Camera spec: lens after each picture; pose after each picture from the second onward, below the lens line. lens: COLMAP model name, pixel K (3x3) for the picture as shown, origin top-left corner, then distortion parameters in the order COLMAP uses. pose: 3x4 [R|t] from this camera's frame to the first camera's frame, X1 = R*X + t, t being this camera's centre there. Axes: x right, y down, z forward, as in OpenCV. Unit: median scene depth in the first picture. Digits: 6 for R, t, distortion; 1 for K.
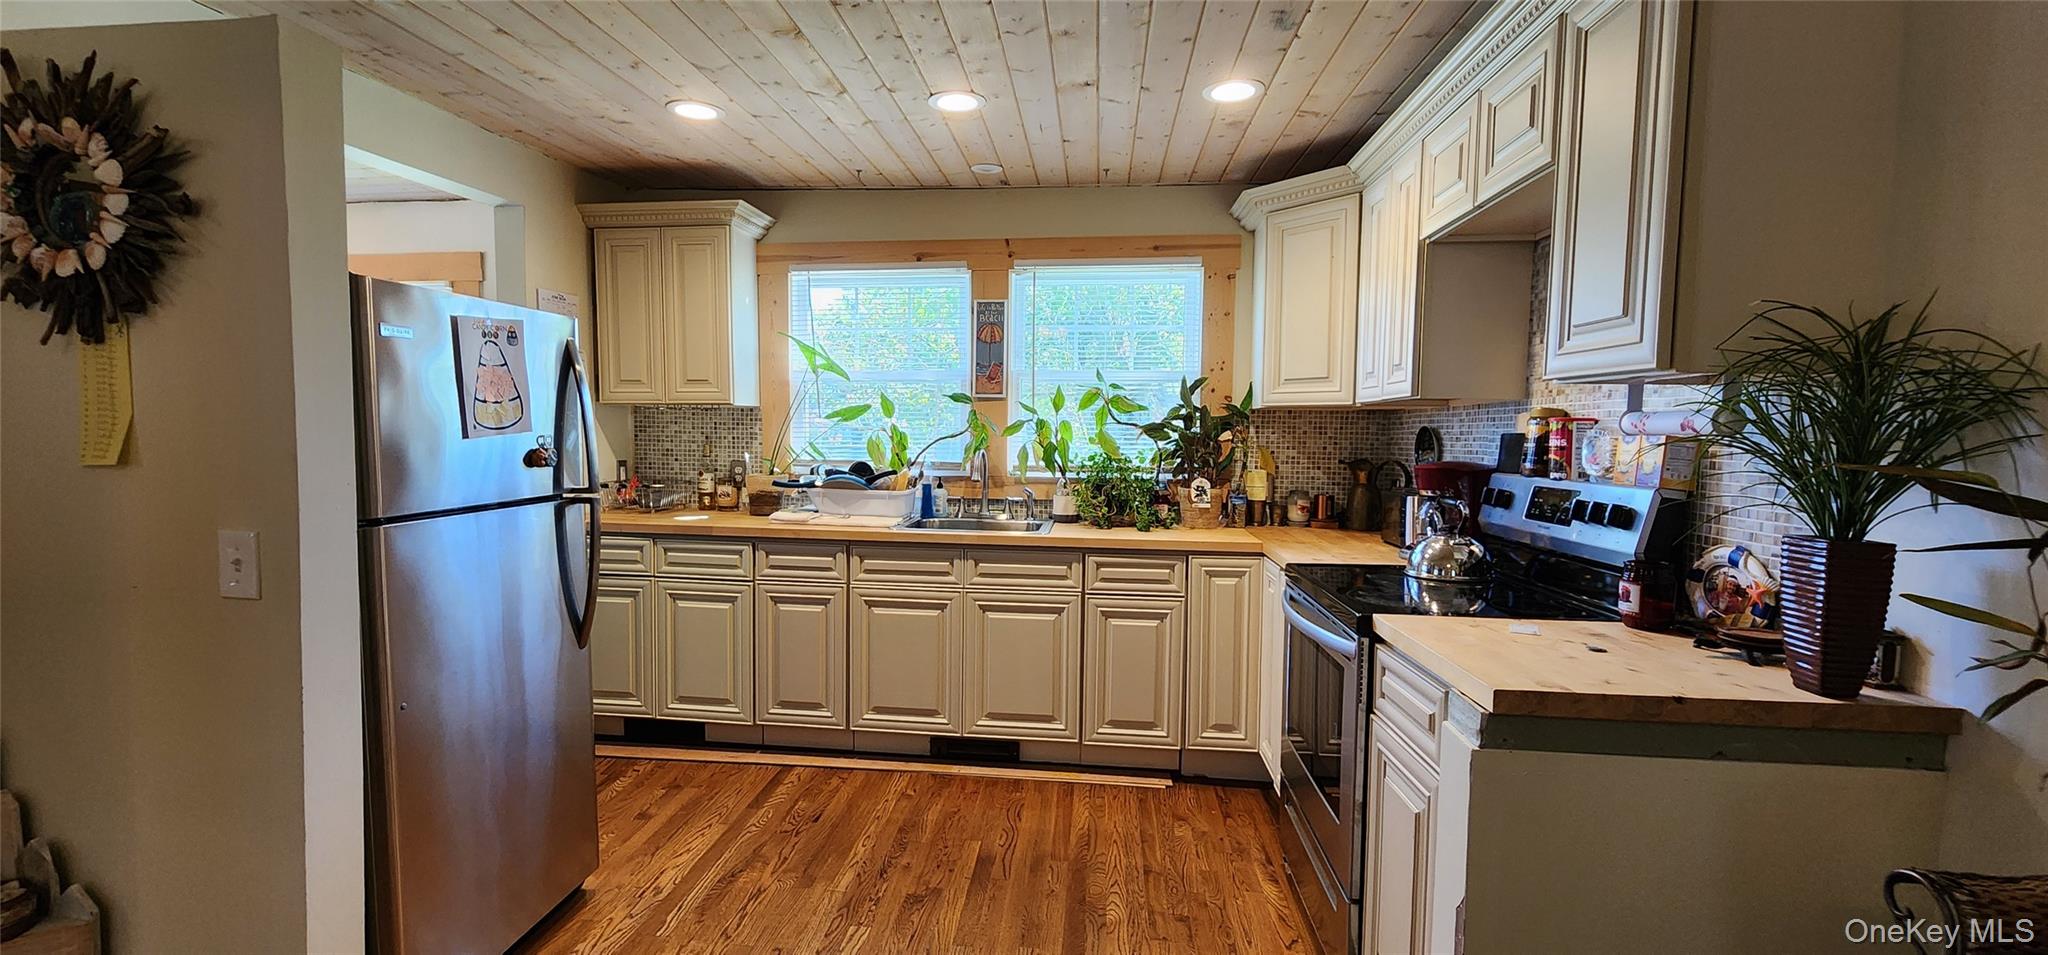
lens RADIAL K [[851.2, 0, 1007.7], [0, 851.2, 484.7], [0, 0, 1]] dist [-0.000100, 0.001220]
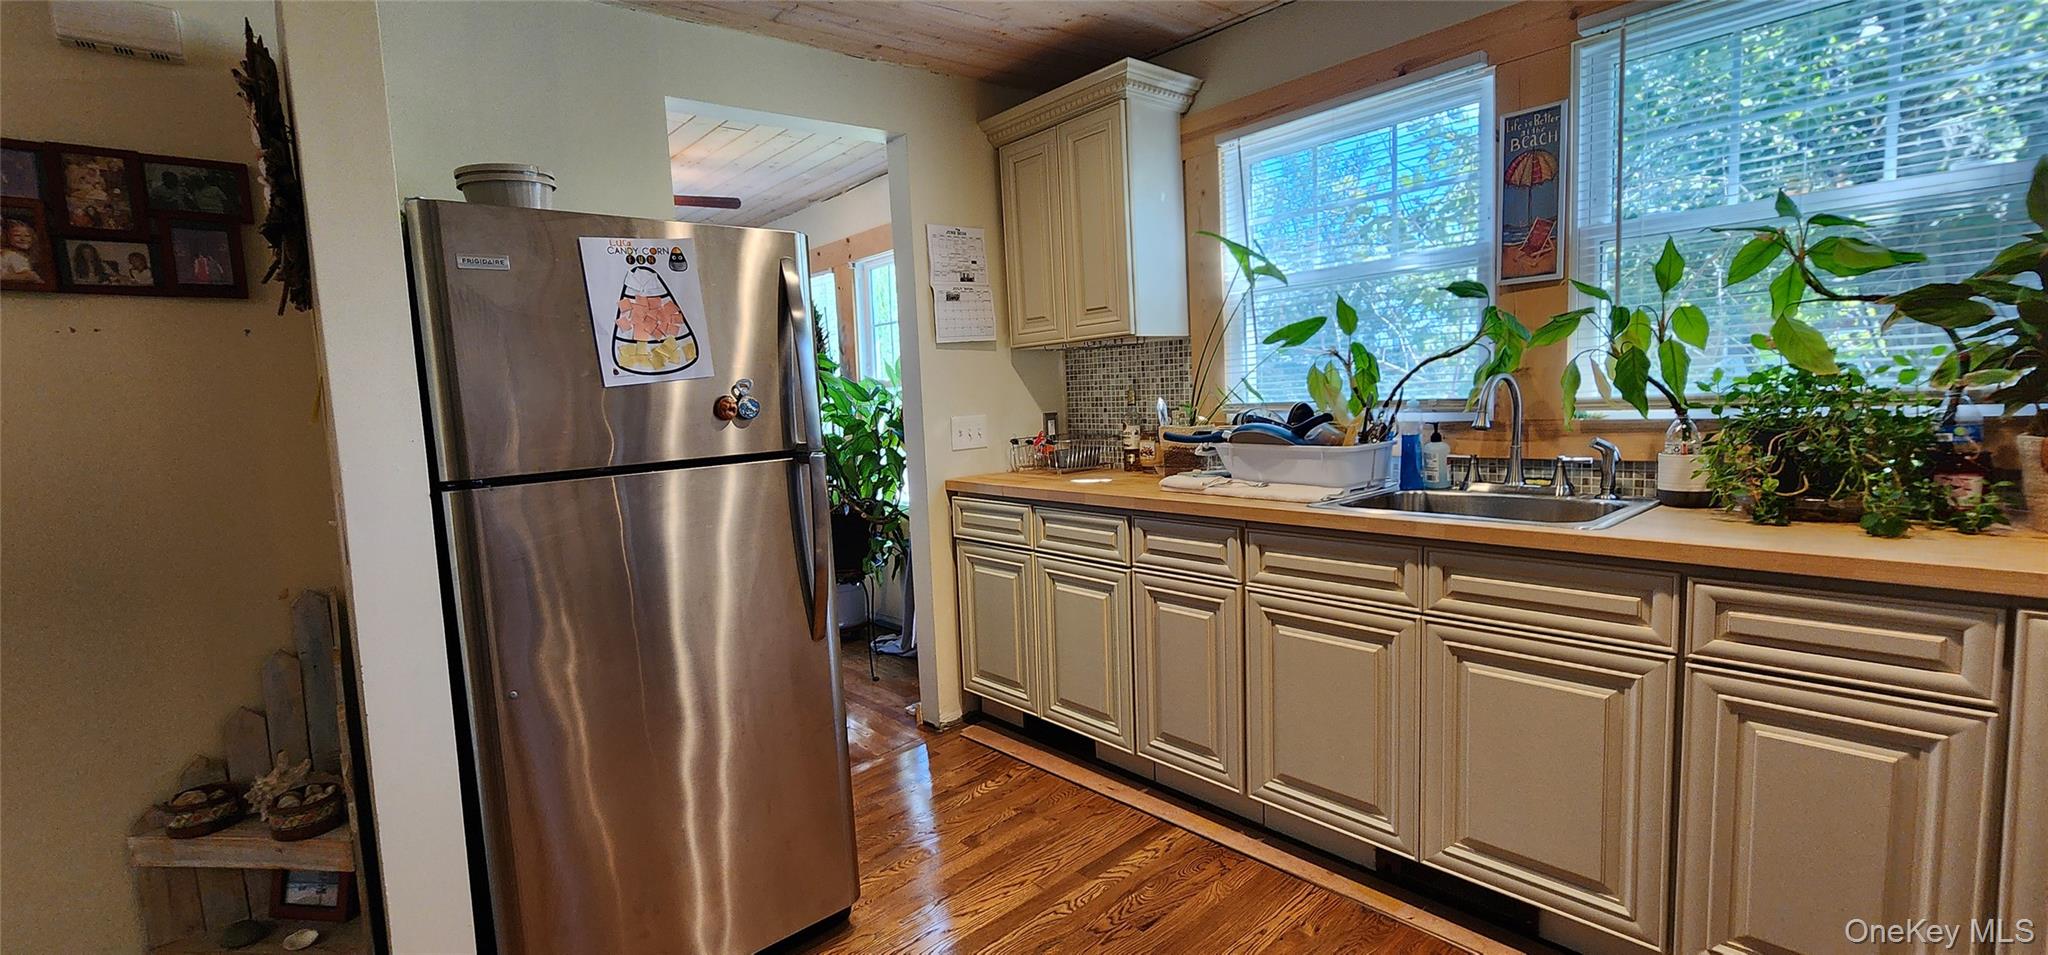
lens RADIAL K [[851.2, 0, 1011.8], [0, 851.2, 481.2], [0, 0, 1]] dist [-0.000100, 0.001220]
pose [[0.726446, 0.024062, -0.686802, 0.133972], [0.007947, 0.999026, 0.043406, 0.003793], [0.687178, -0.036991, 0.725547, 0.370852]]
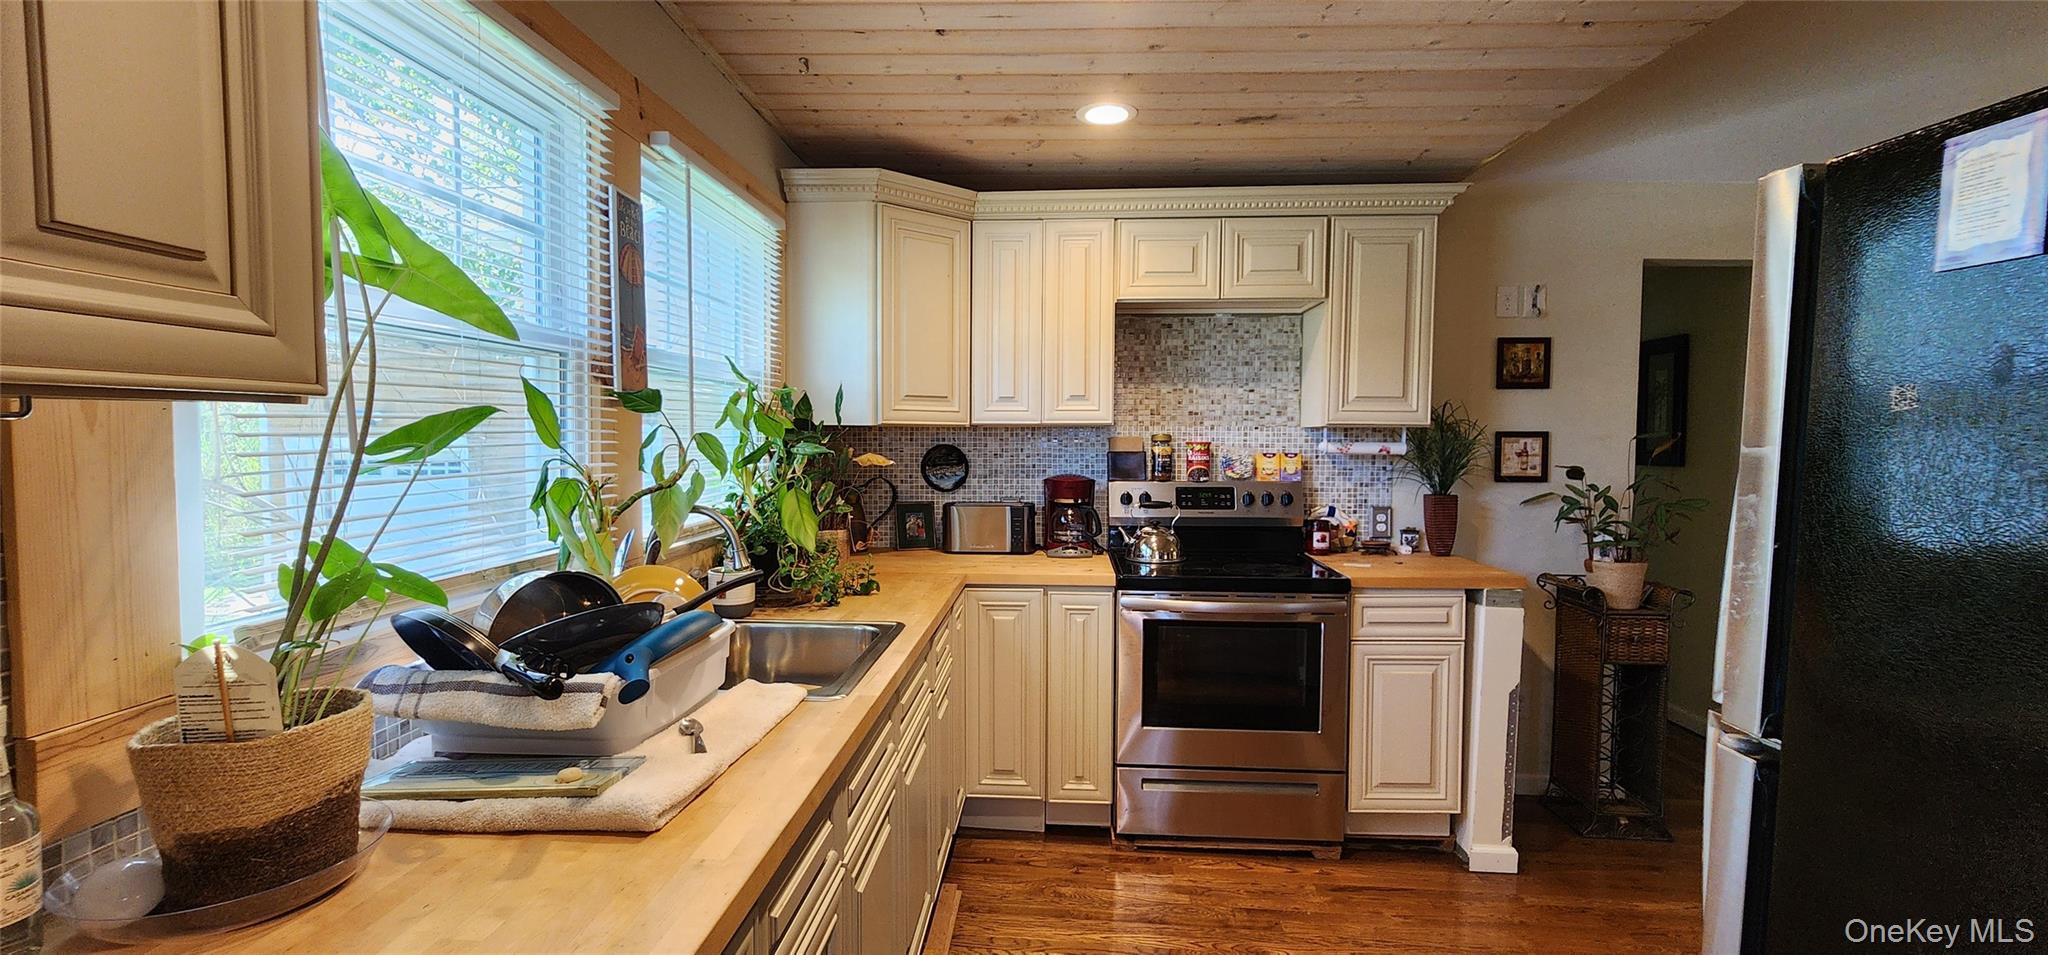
lens RADIAL K [[851.2, 0, 1018.0], [0, 851.2, 484.5], [0, 0, 1]] dist [-0.000100, 0.001220]
pose [[-0.040013, -0.065915, 0.997023, -0.565190], [0.060882, 0.995807, 0.068278, -0.080108], [-0.997343, 0.063433, -0.035832, 0.875017]]
